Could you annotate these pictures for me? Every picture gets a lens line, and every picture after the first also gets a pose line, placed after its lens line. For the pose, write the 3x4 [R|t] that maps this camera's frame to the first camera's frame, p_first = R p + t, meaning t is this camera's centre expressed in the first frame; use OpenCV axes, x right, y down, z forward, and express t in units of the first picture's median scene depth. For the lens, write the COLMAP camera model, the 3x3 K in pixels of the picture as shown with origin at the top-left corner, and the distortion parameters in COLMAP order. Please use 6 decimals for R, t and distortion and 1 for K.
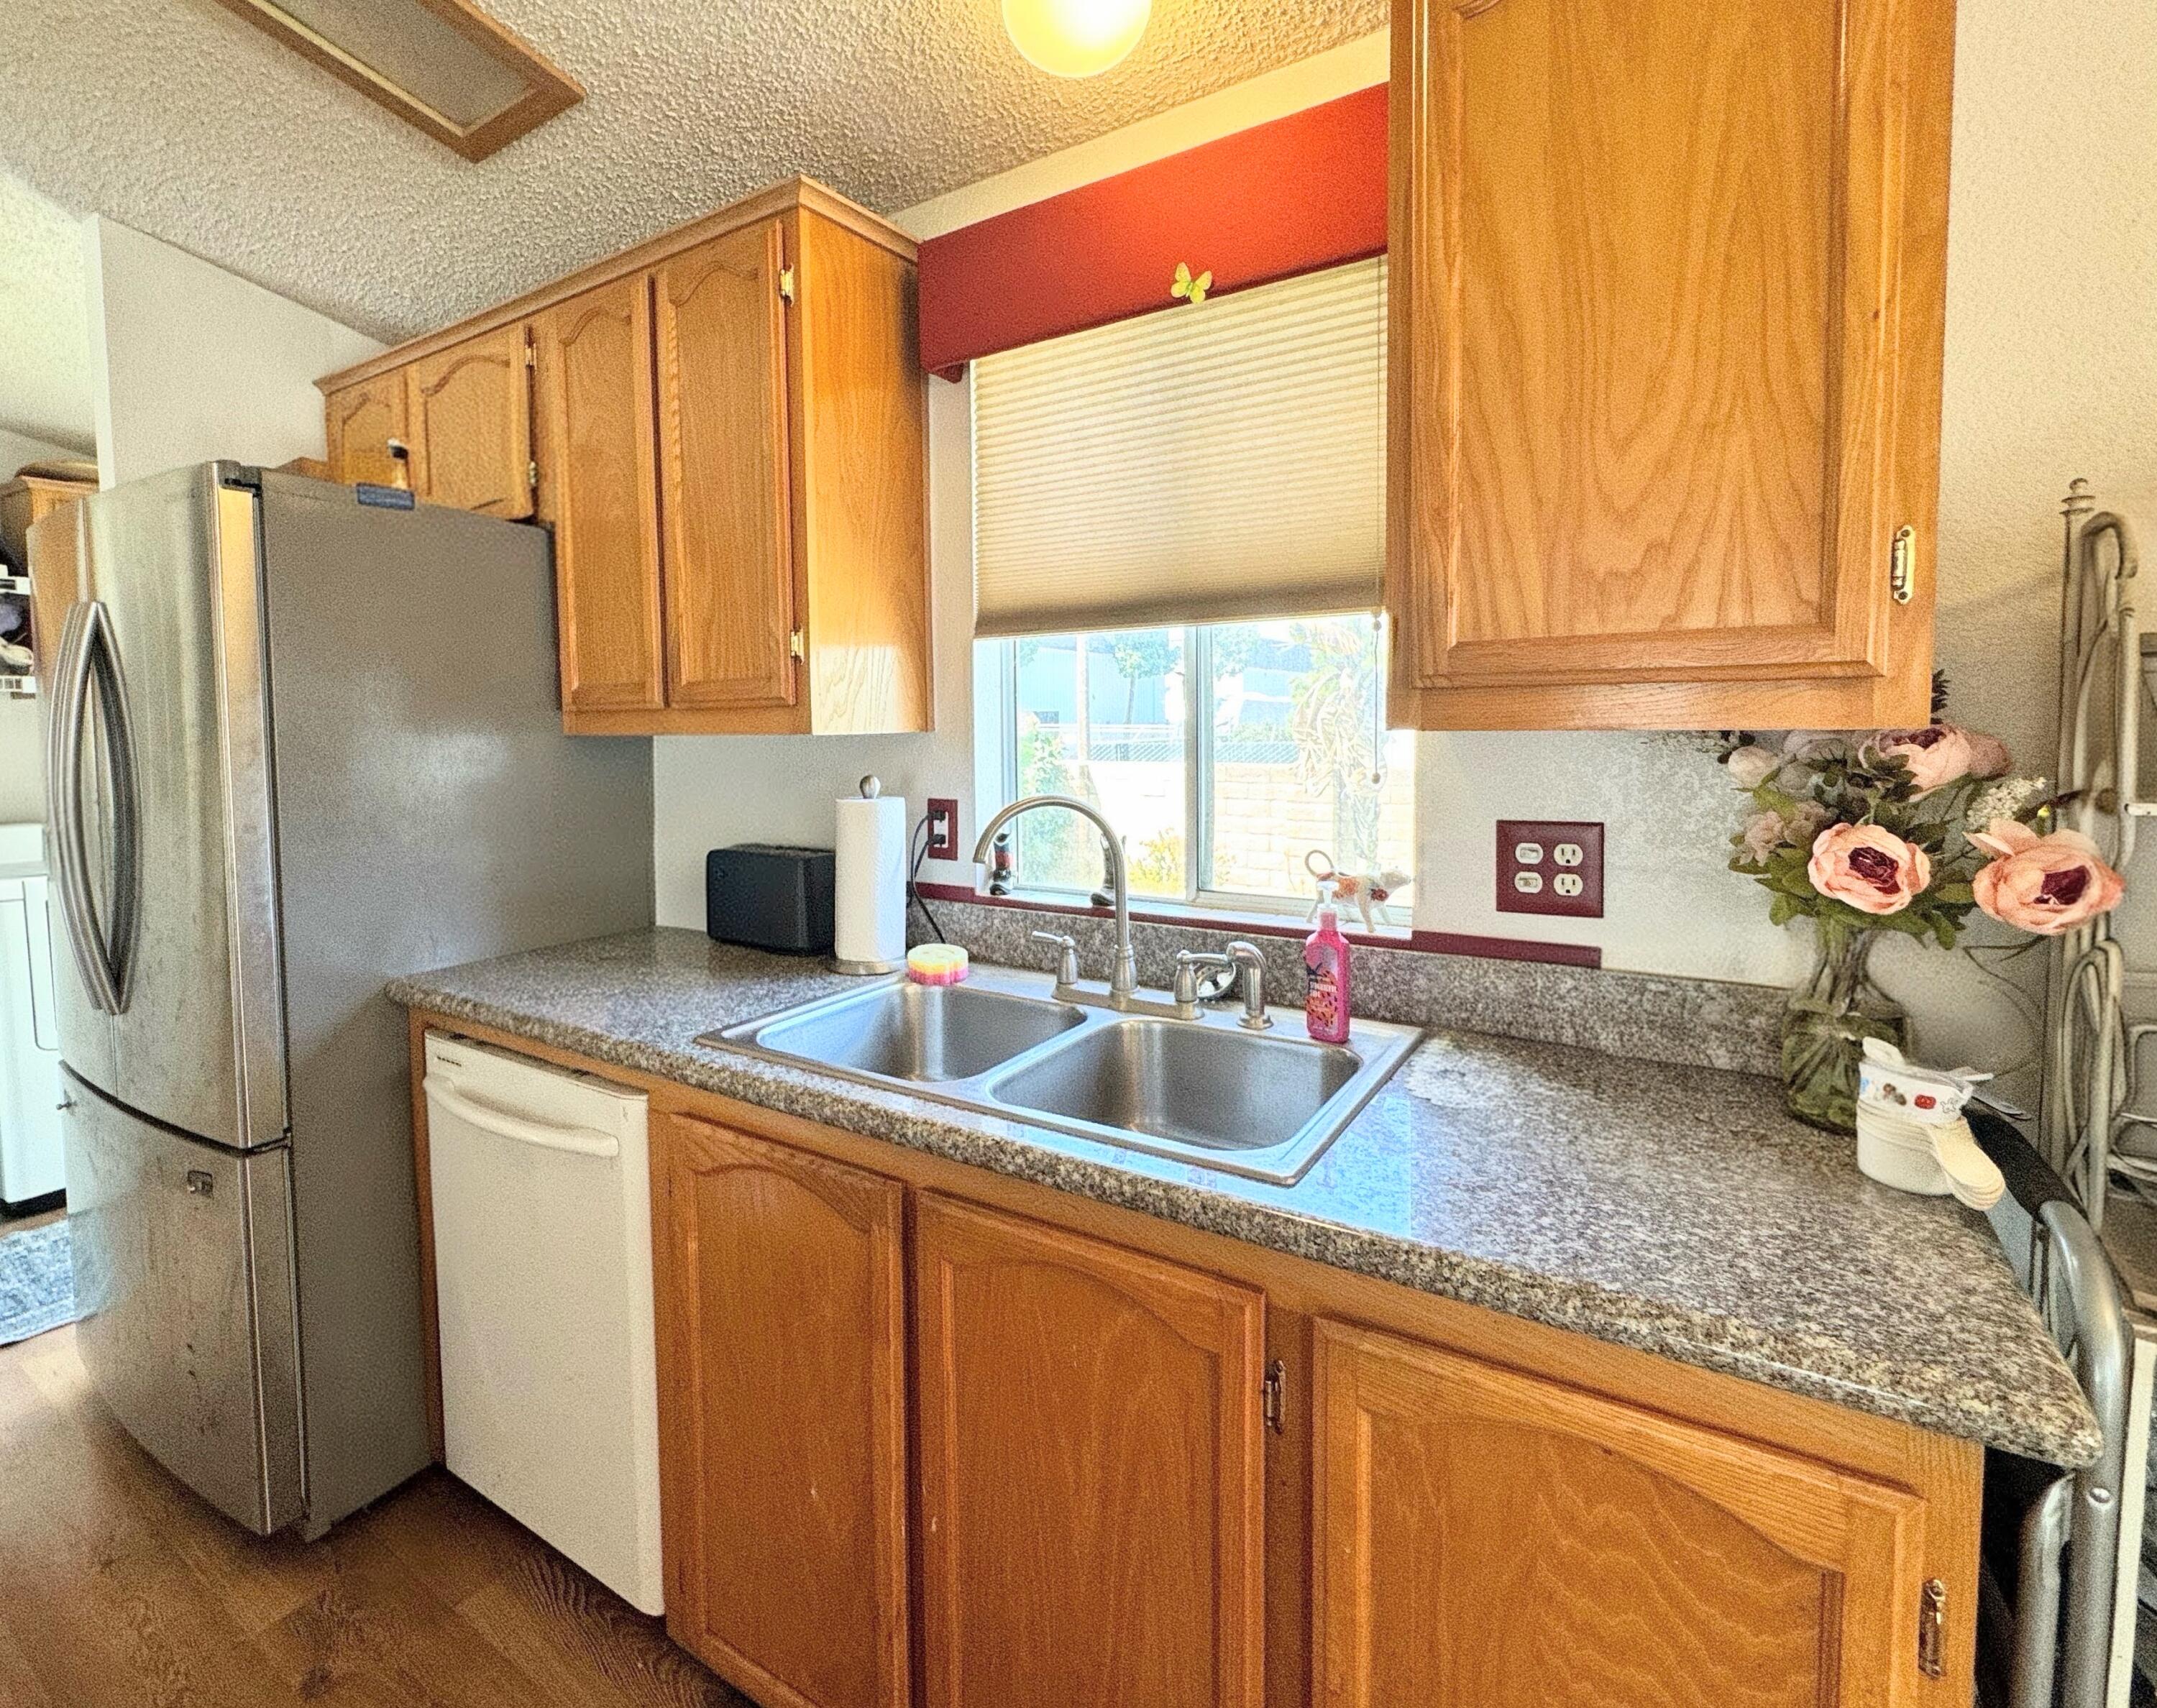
lens RADIAL K [[1060.2, 0, 989.8], [0, 1060.2, 791.5], [0, 0, 1]] dist [0.004767, 0.000374]
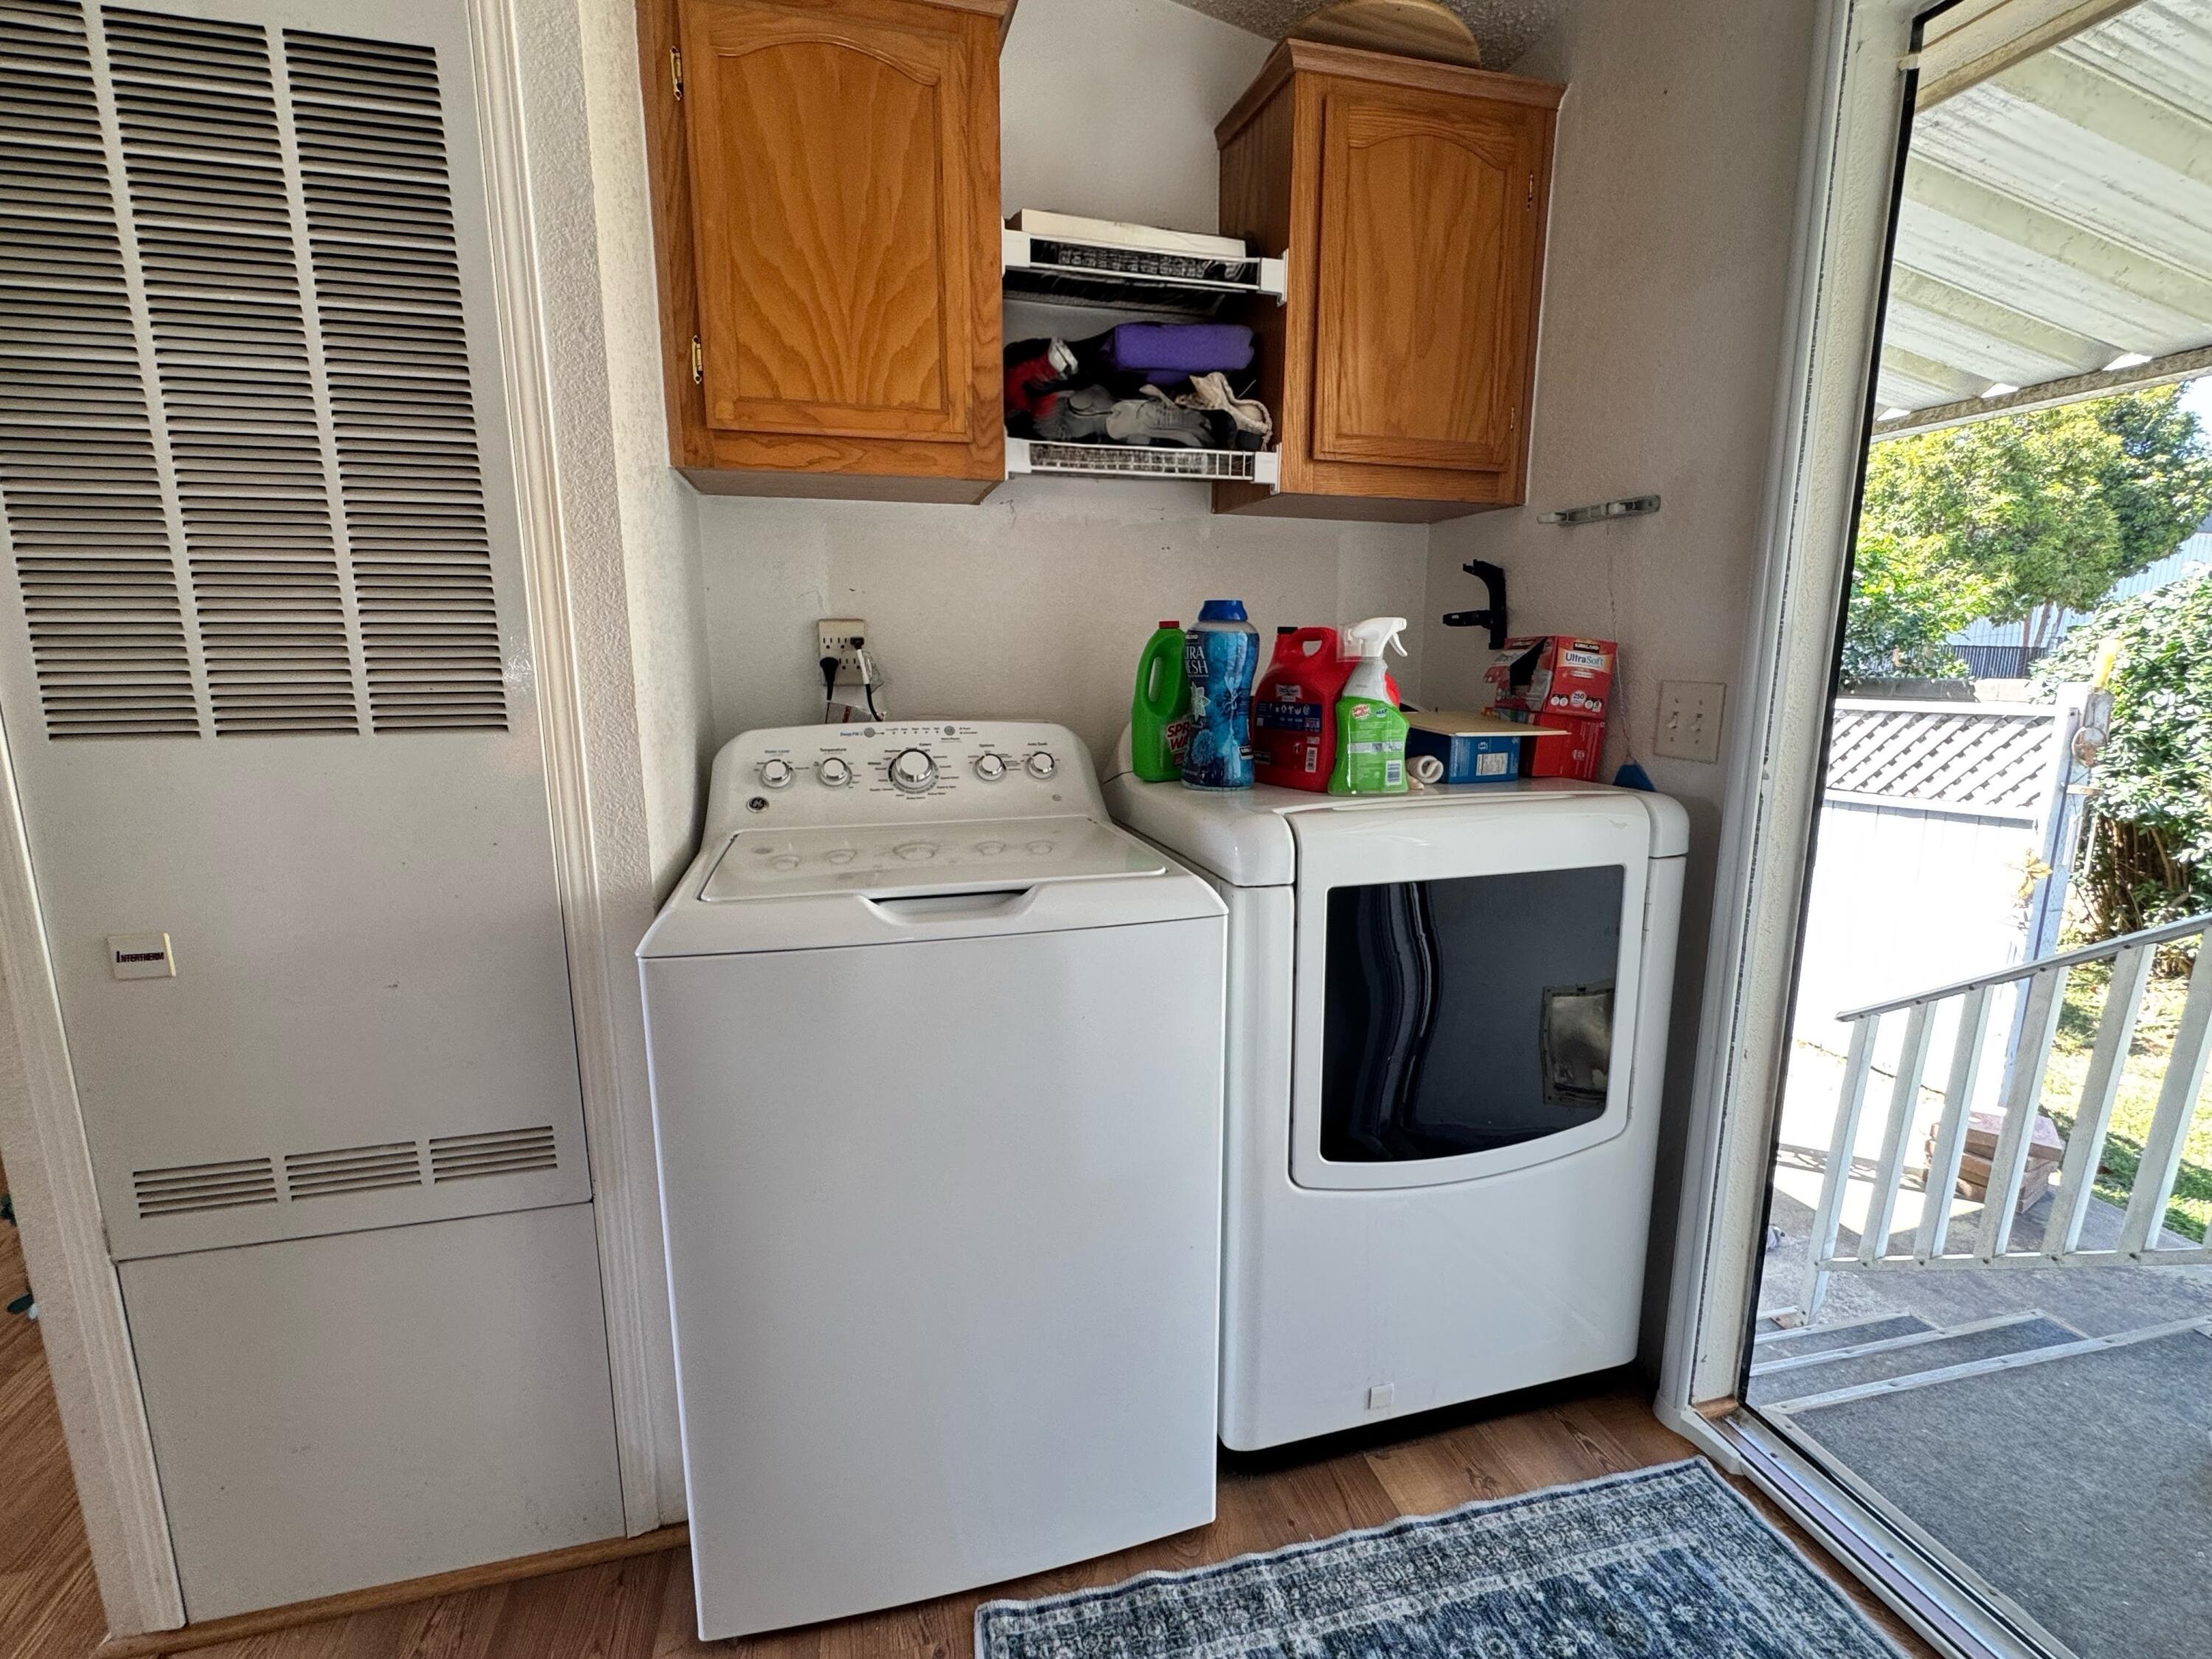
lens RADIAL K [[992.5, 0, 1104.2], [0, 992.5, 837.1], [0, 0, 1]] dist [-0.005381, -0.000988]
pose [[0.758825, 0.135709, -0.636999, -1.236050], [-0.053472, 0.987730, 0.146732, 0.035415], [0.649095, -0.077282, 0.756771, 1.097443]]
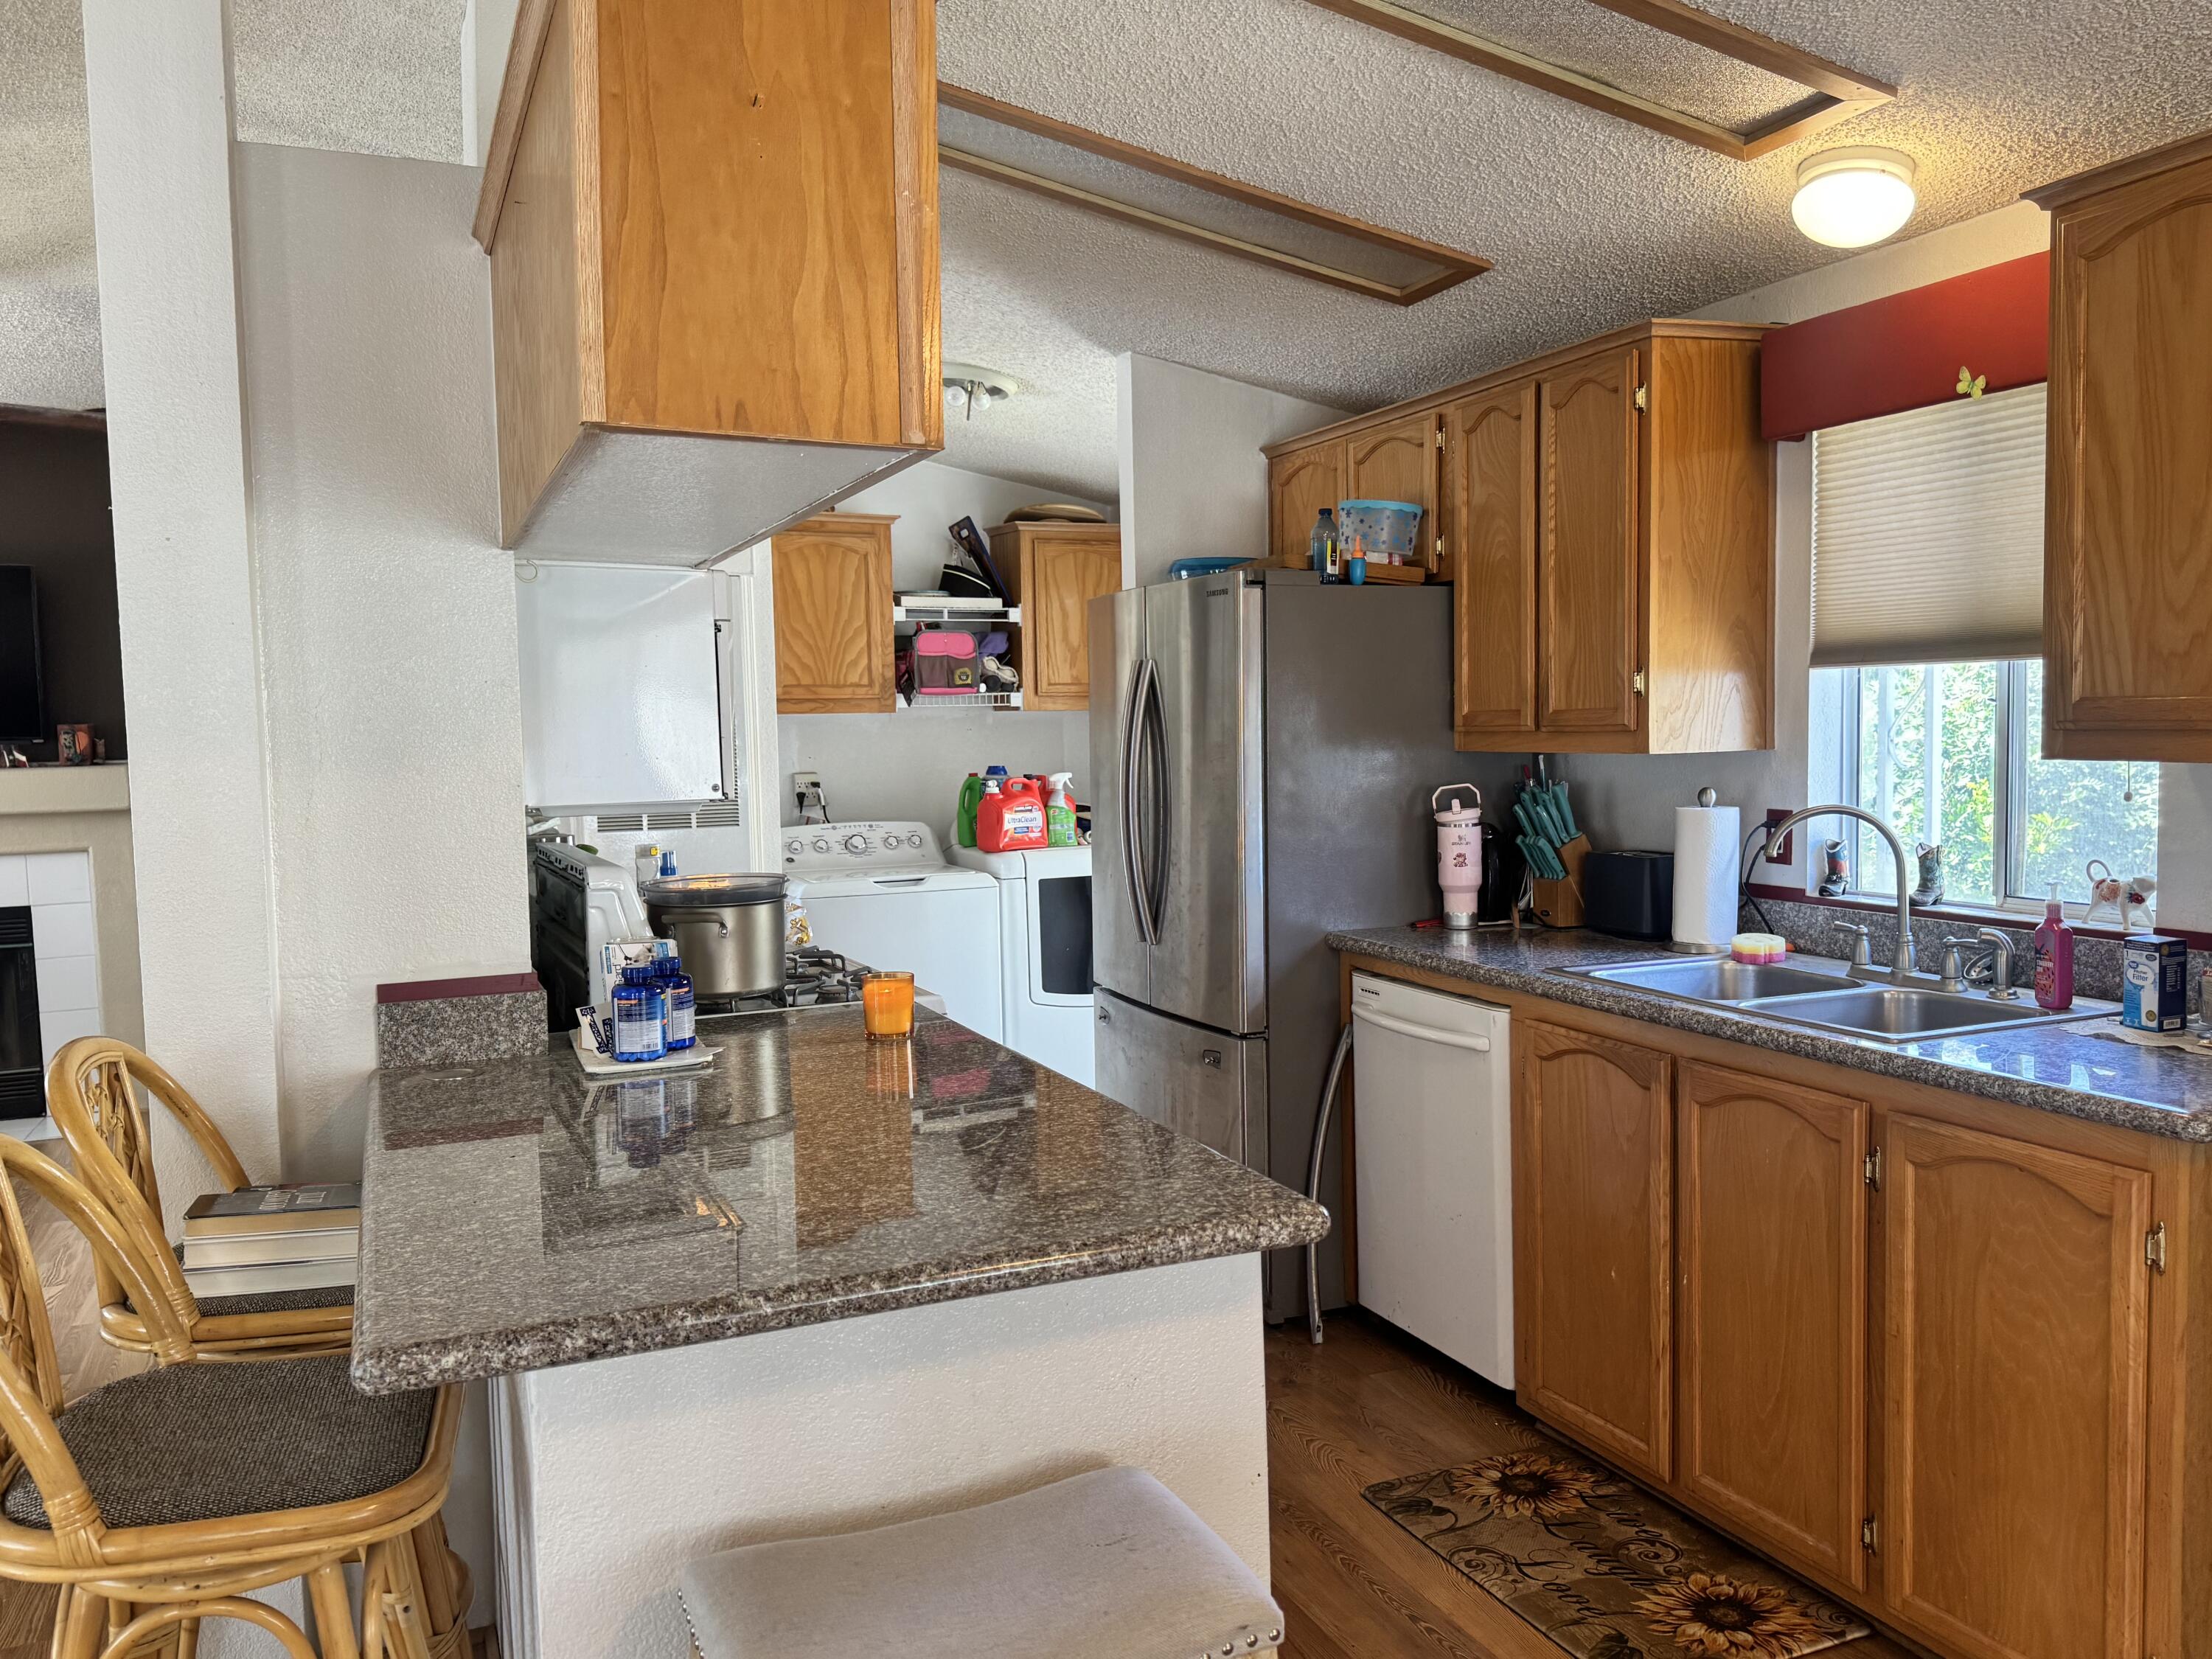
lens RADIAL K [[1695.6, 0, 1081.9], [0, 1695.6, 838.7], [0, 0, 1]] dist [0.038964, -0.071507]
pose [[0.835891, 0.033505, -0.547872, 0.377179], [-0.025529, 0.999428, 0.022170, 0.019385], [0.548301, -0.004544, 0.836269, -1.049967]]
